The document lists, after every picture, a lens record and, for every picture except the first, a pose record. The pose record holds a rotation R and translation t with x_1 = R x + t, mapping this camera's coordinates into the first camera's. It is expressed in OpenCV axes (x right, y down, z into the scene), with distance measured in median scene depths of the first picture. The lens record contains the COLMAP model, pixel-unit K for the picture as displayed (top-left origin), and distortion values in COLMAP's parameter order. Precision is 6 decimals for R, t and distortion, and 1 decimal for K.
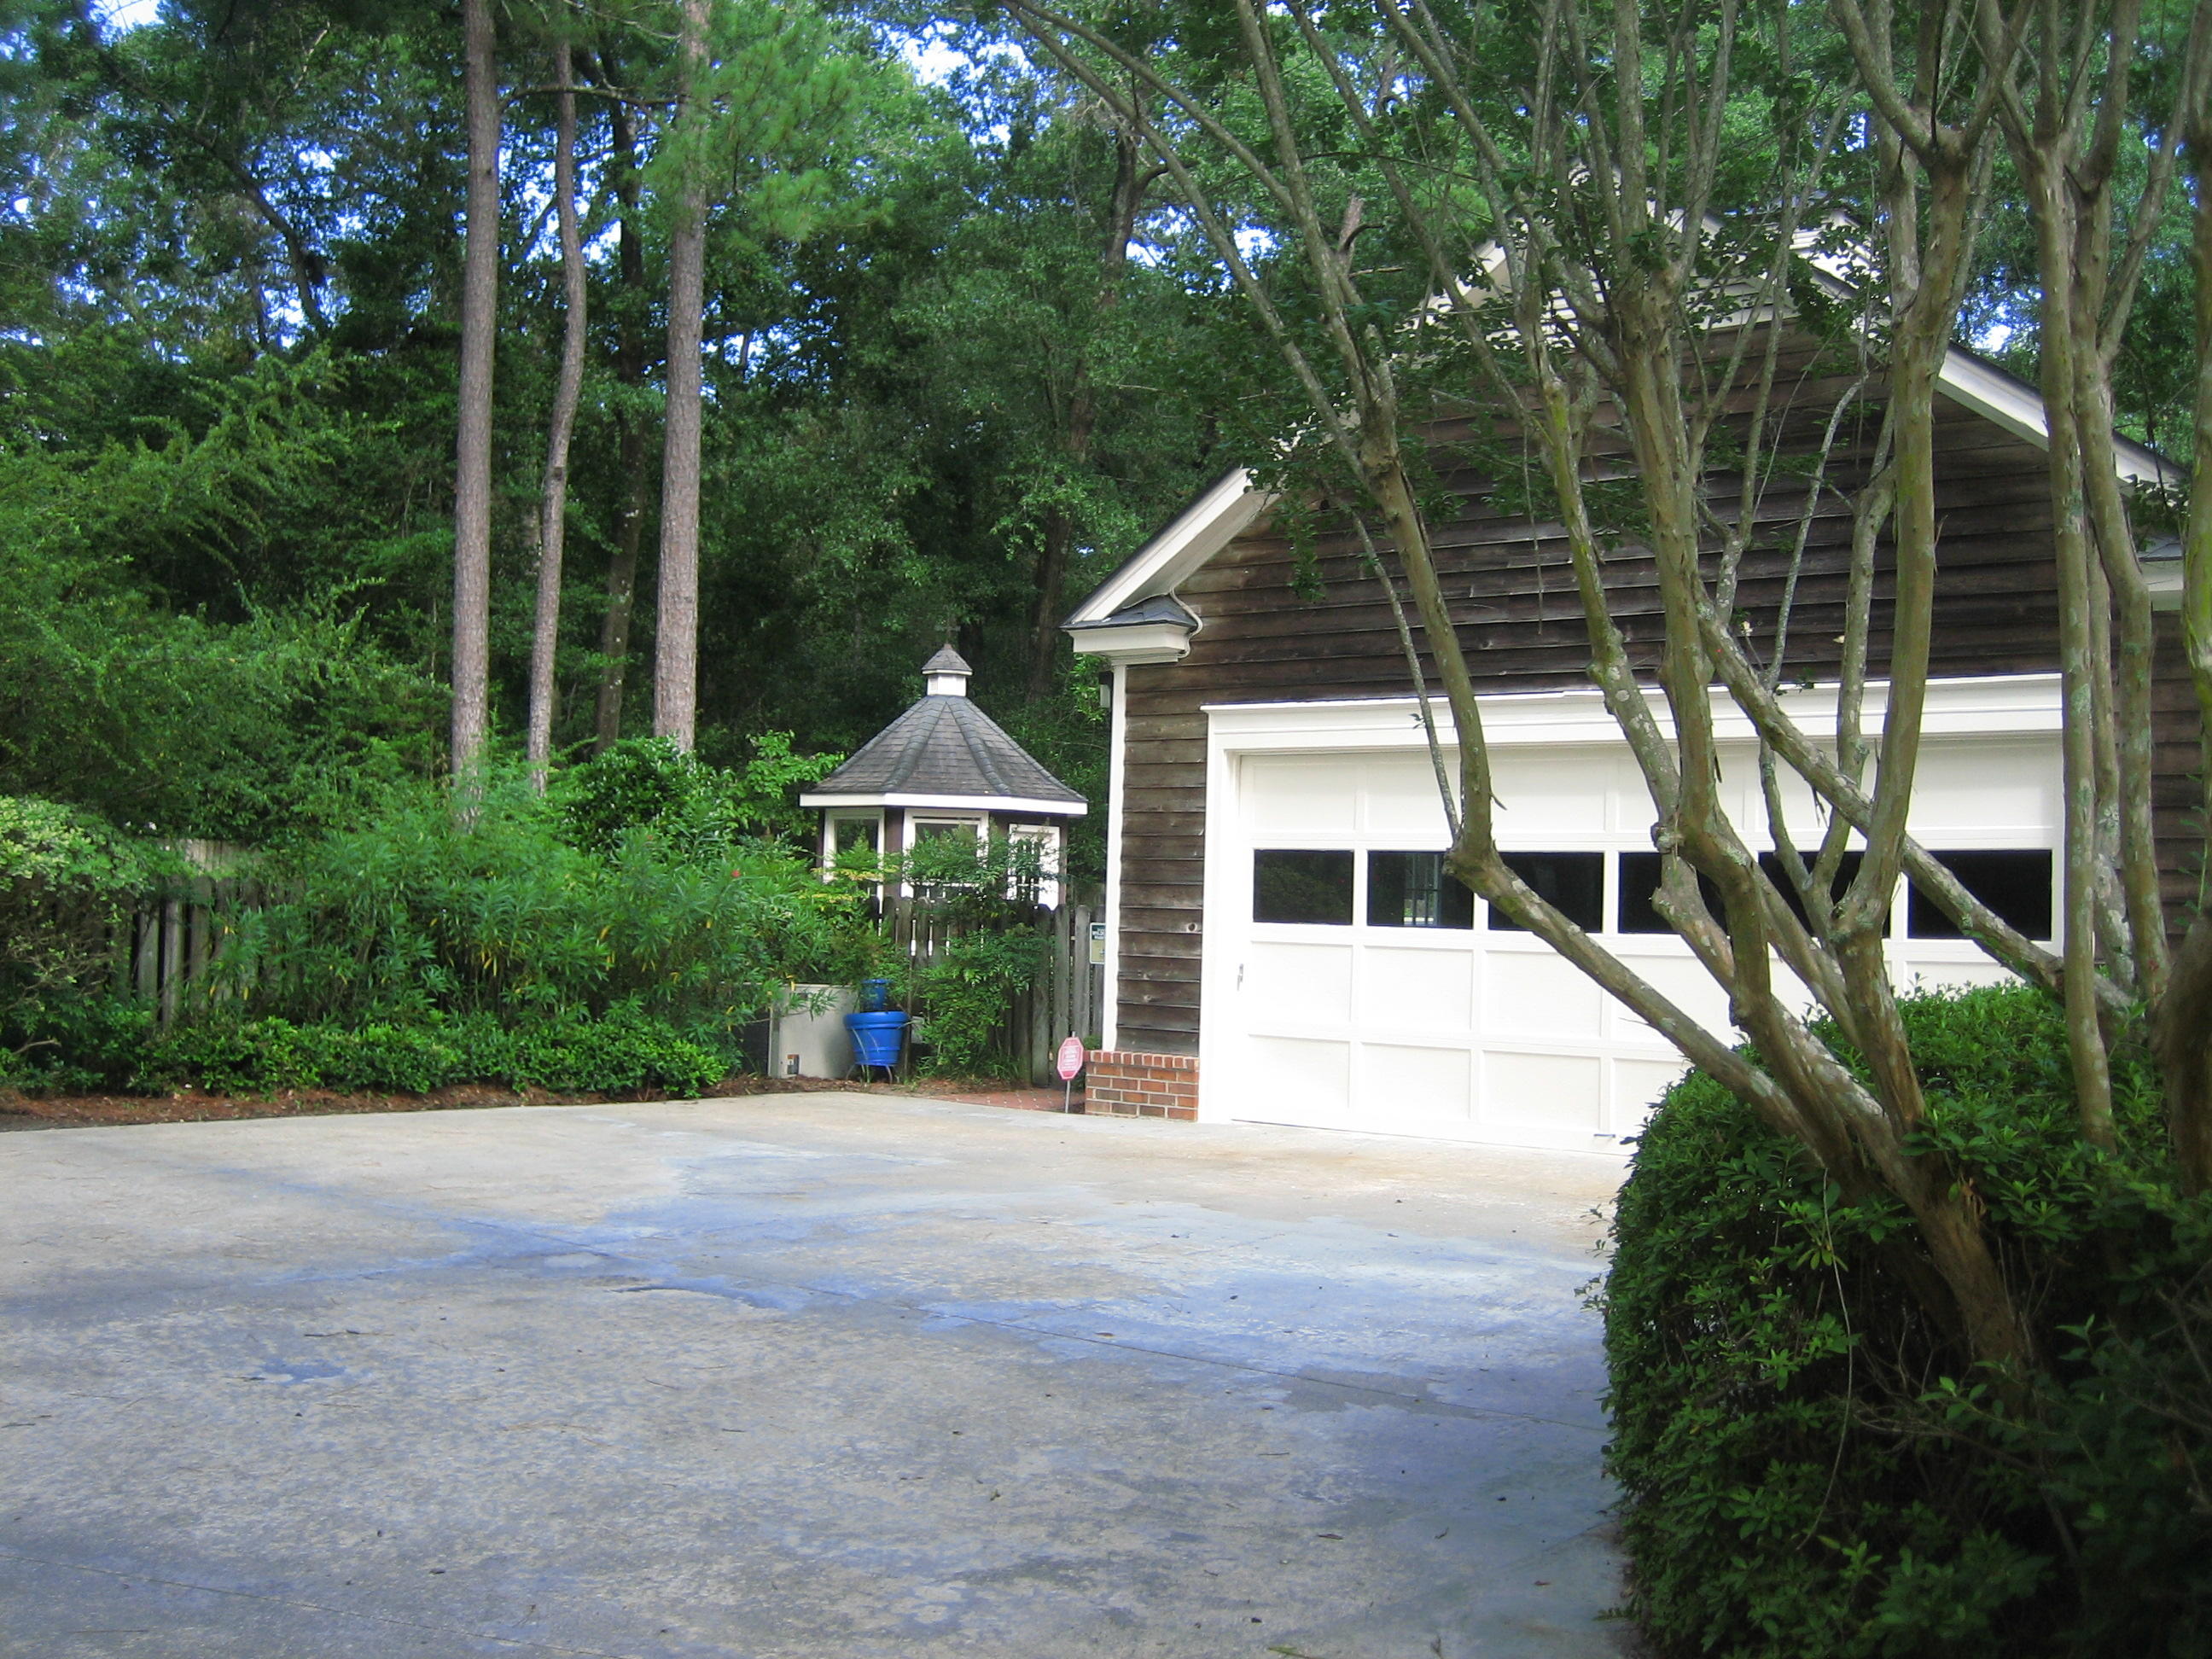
lens RADIAL K [[2329.3, 0, 1119.1], [0, 2329.3, 831.6], [0, 0, 1]] dist [-0.150912, 0.206607]
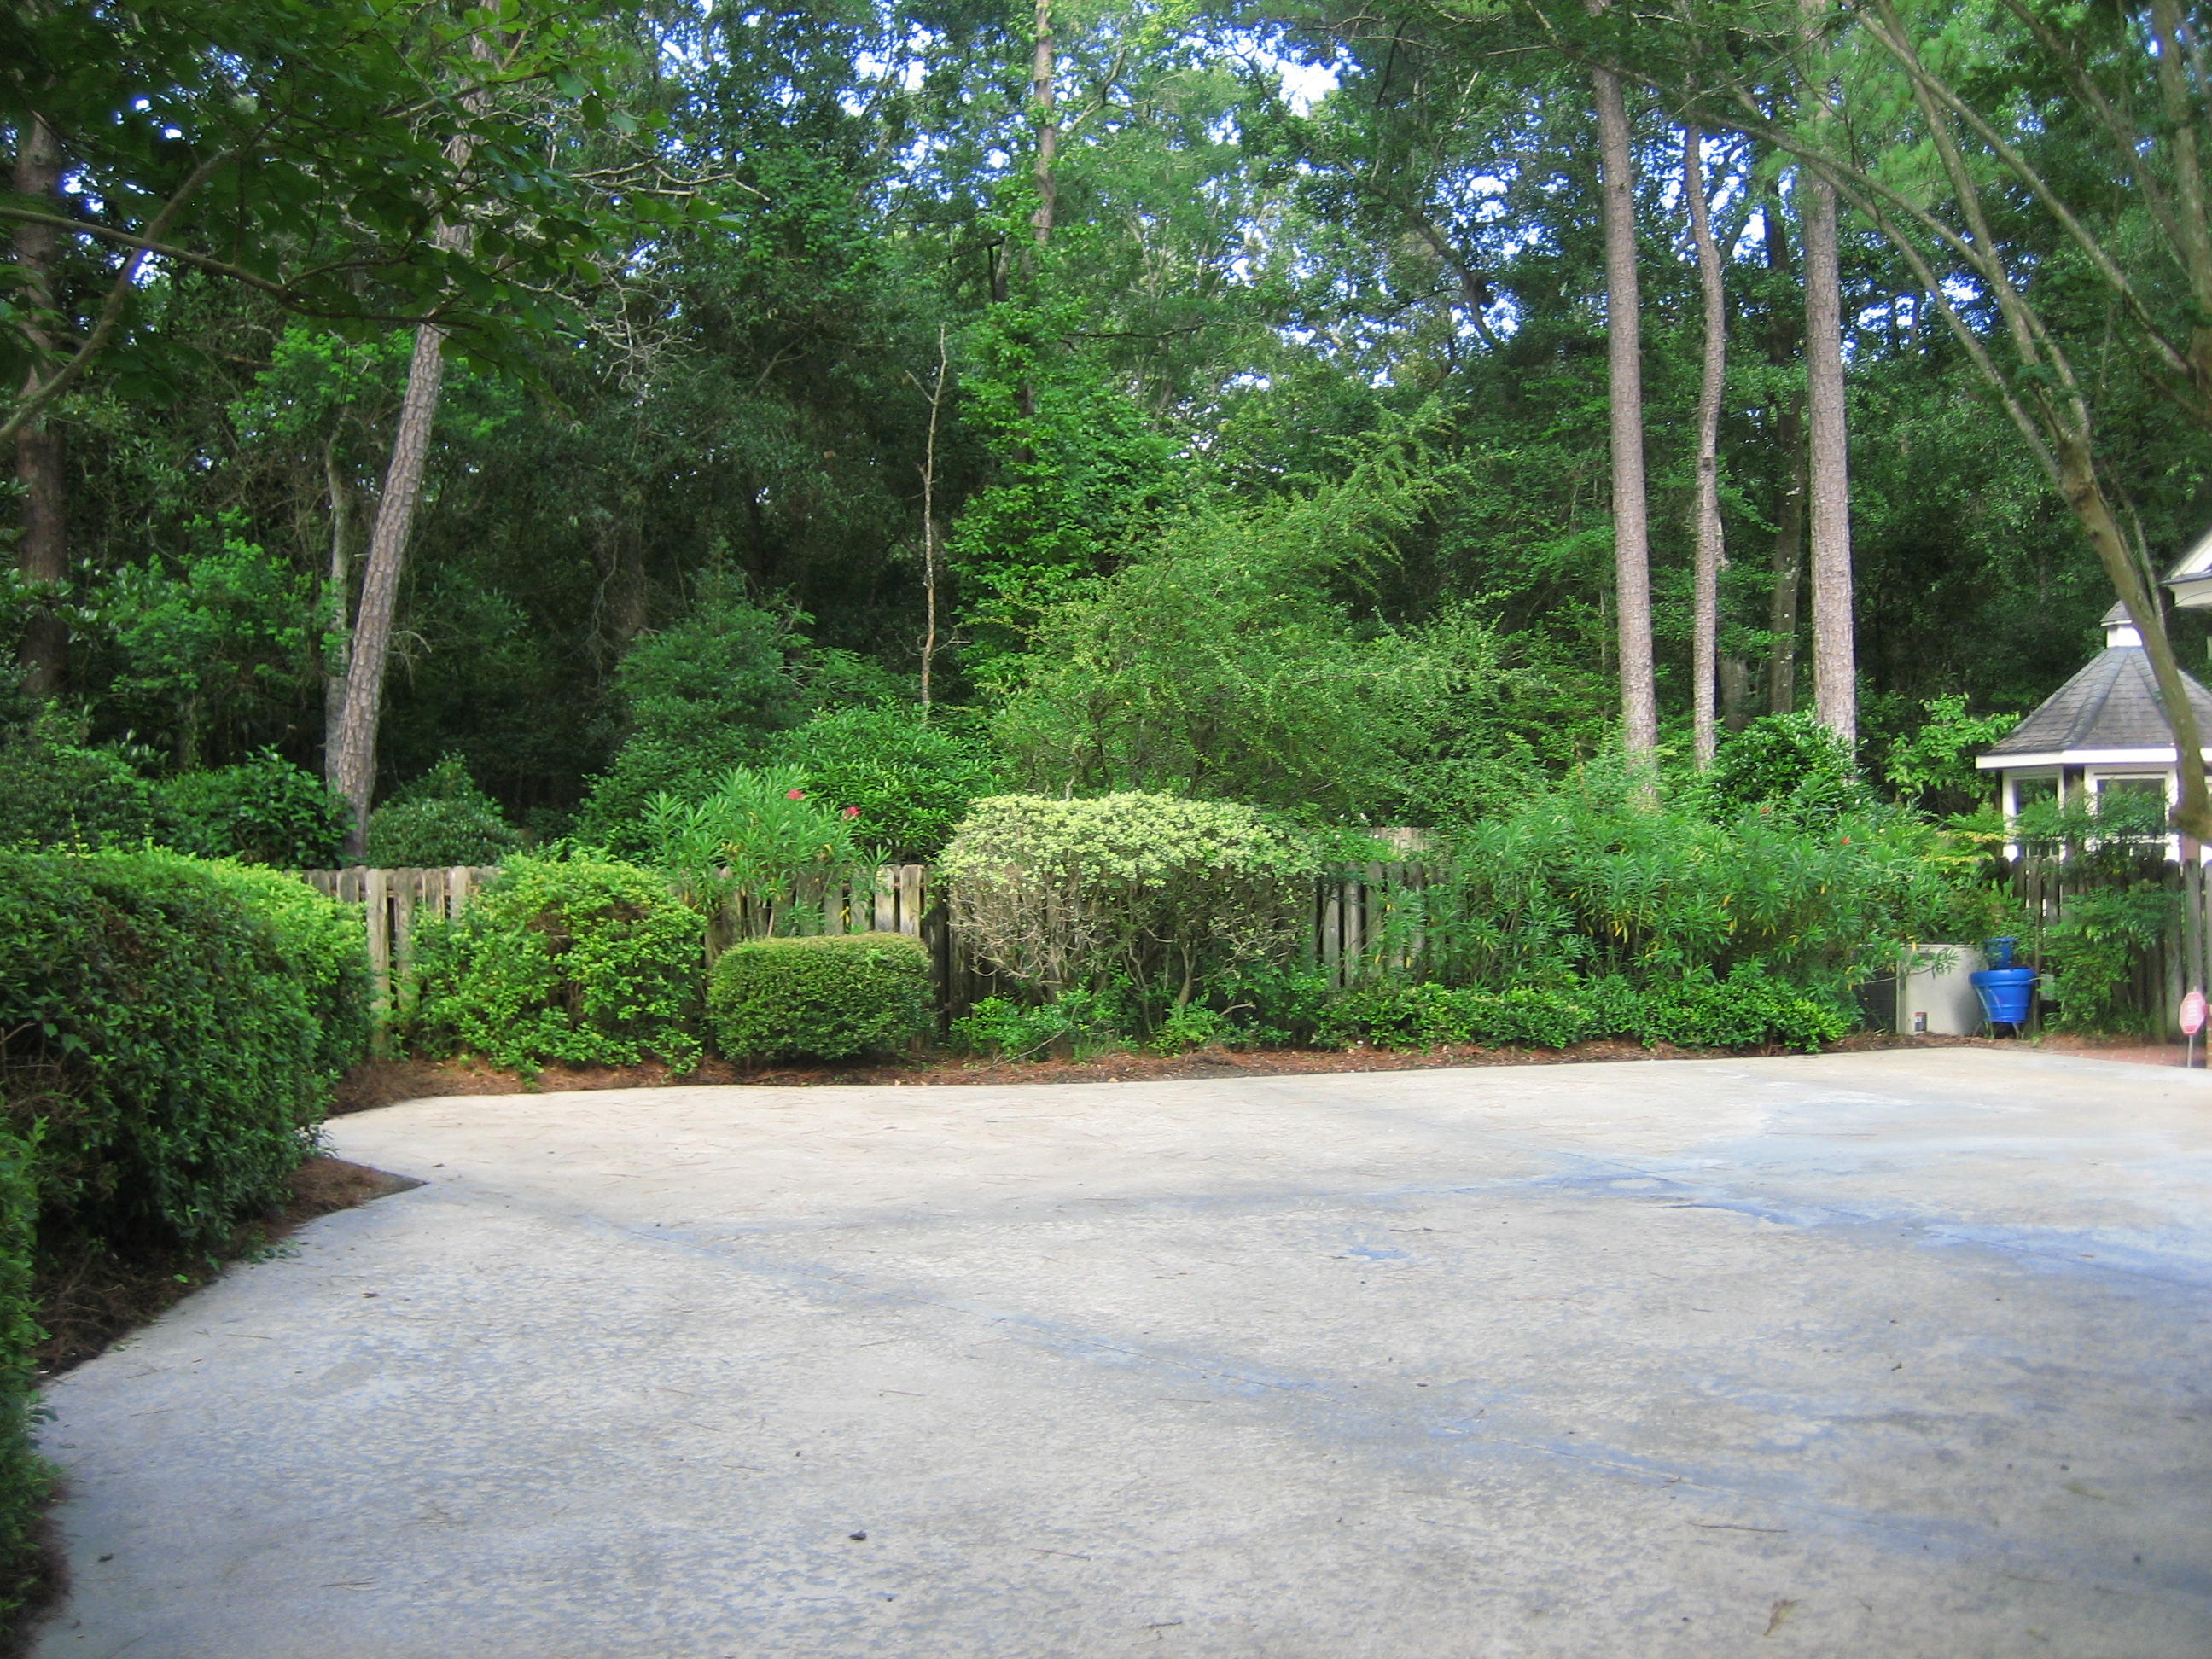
lens RADIAL K [[2329.3, 0, 1119.1], [0, 2329.3, 831.6], [0, 0, 1]] dist [-0.150912, 0.206607]
pose [[0.865385, -0.039144, -0.499576, 0.073167], [0.045199, 0.998978, 0.000022, -0.001175], [0.499064, -0.022600, 0.866270, -0.075977]]
